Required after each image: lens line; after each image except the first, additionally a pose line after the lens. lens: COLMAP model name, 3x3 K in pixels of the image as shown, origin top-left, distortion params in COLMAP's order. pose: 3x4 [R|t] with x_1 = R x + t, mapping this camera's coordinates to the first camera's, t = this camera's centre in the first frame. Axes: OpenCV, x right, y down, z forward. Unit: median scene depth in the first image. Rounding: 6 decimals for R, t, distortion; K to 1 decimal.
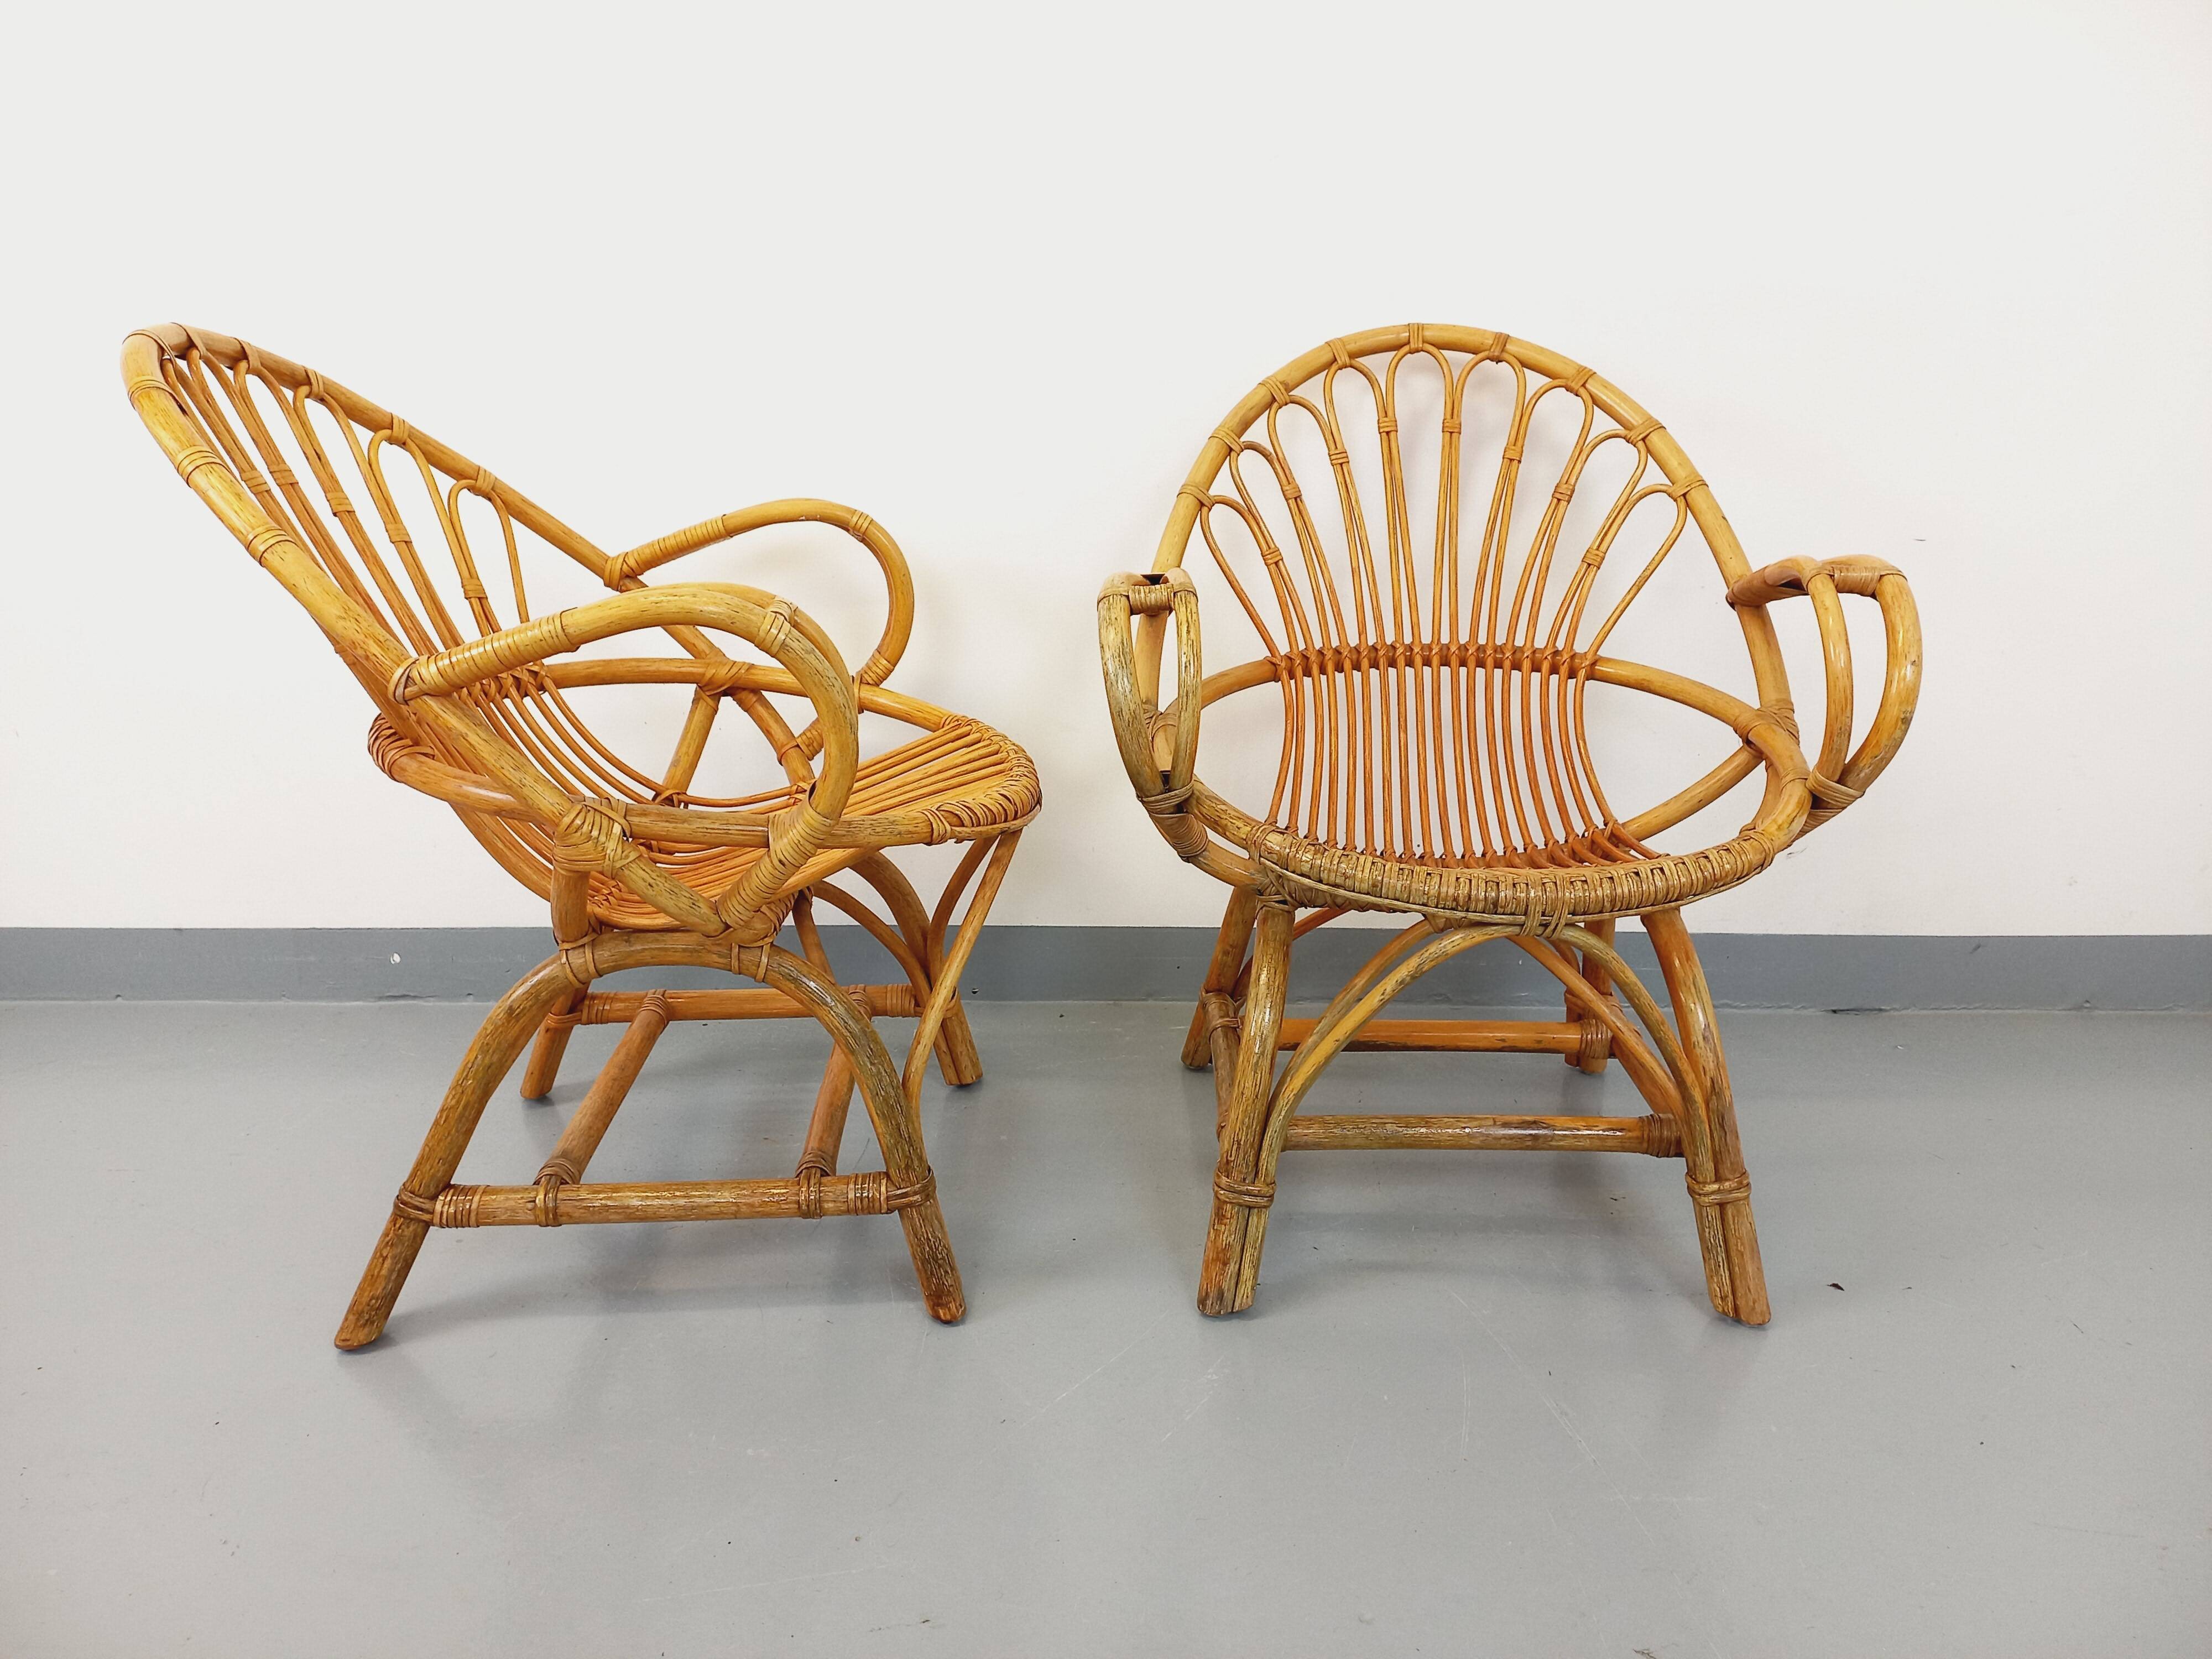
lens RADIAL K [[1603.2, 0, 1119.1], [0, 1603.2, 819.1], [0, 0, 1]] dist [-0.001339, -0.004139]
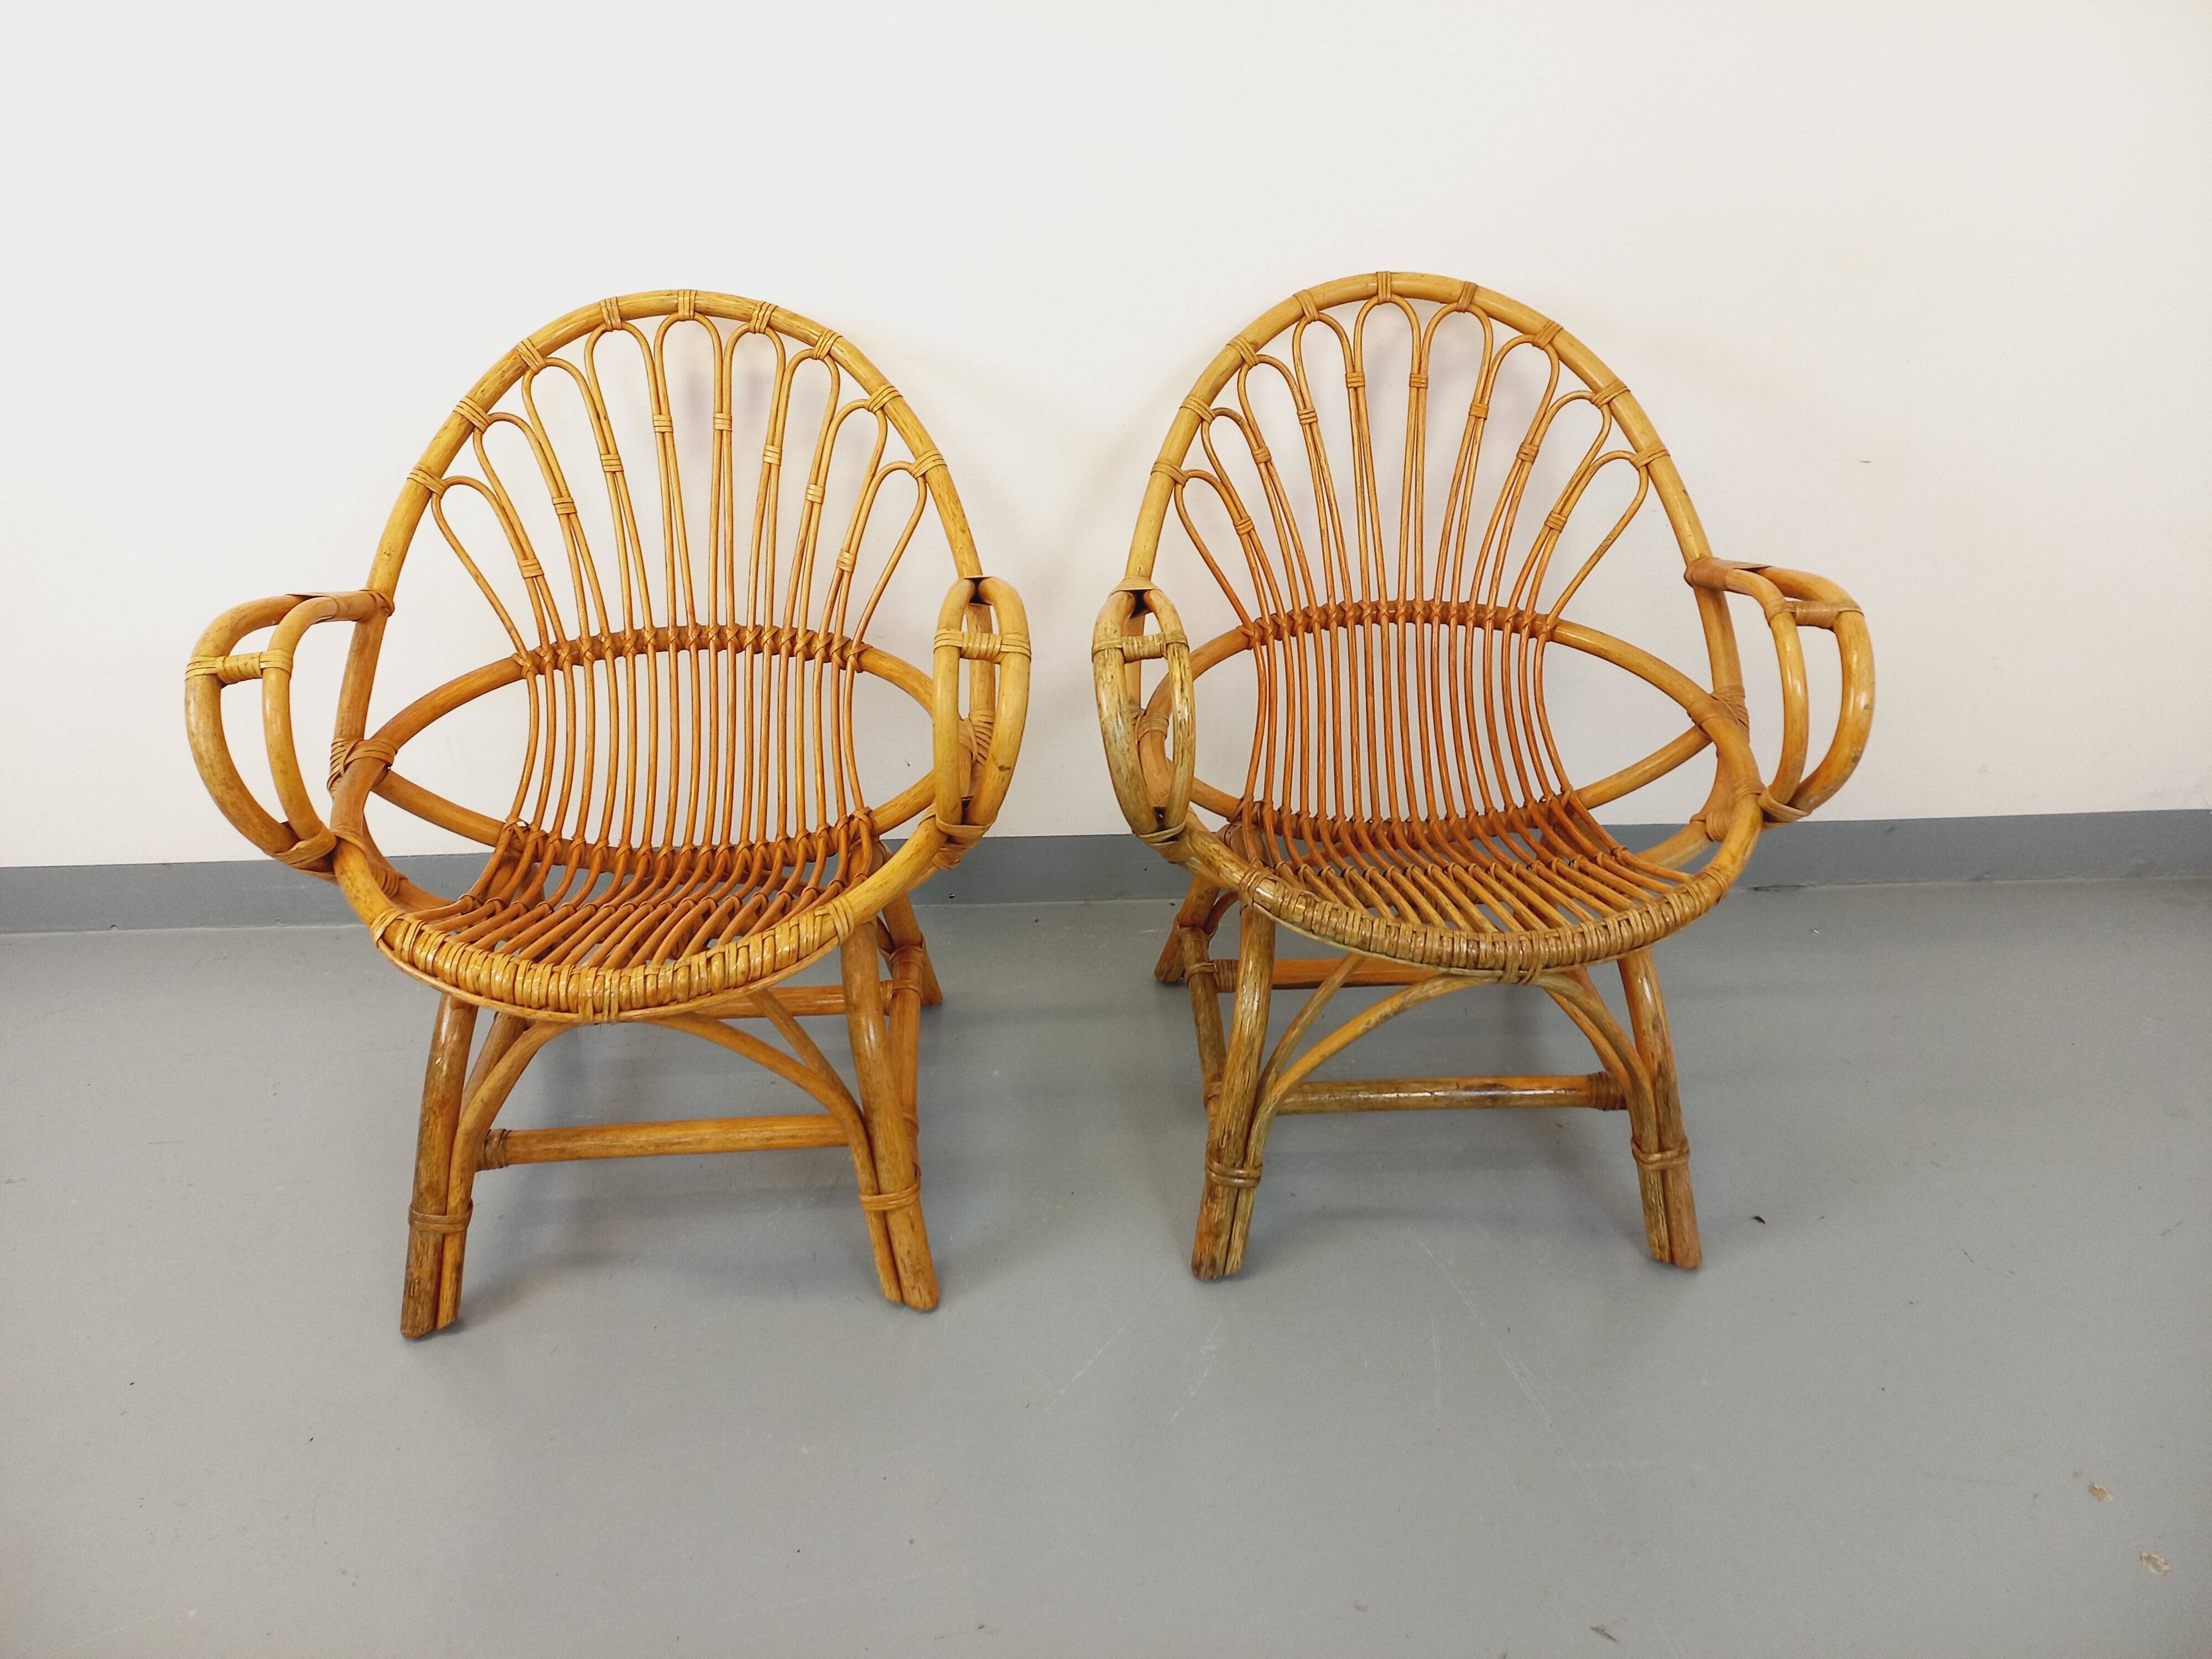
lens RADIAL K [[1580.7, 0, 1105.5], [0, 1580.7, 776.2], [0, 0, 1]] dist [-0.007440, 0.001774]
pose [[0.998705, -0.027718, 0.042669, -0.039525], [0.019967, 0.984824, 0.172404, -0.183127], [-0.046800, -0.171329, 0.984102, -0.008091]]
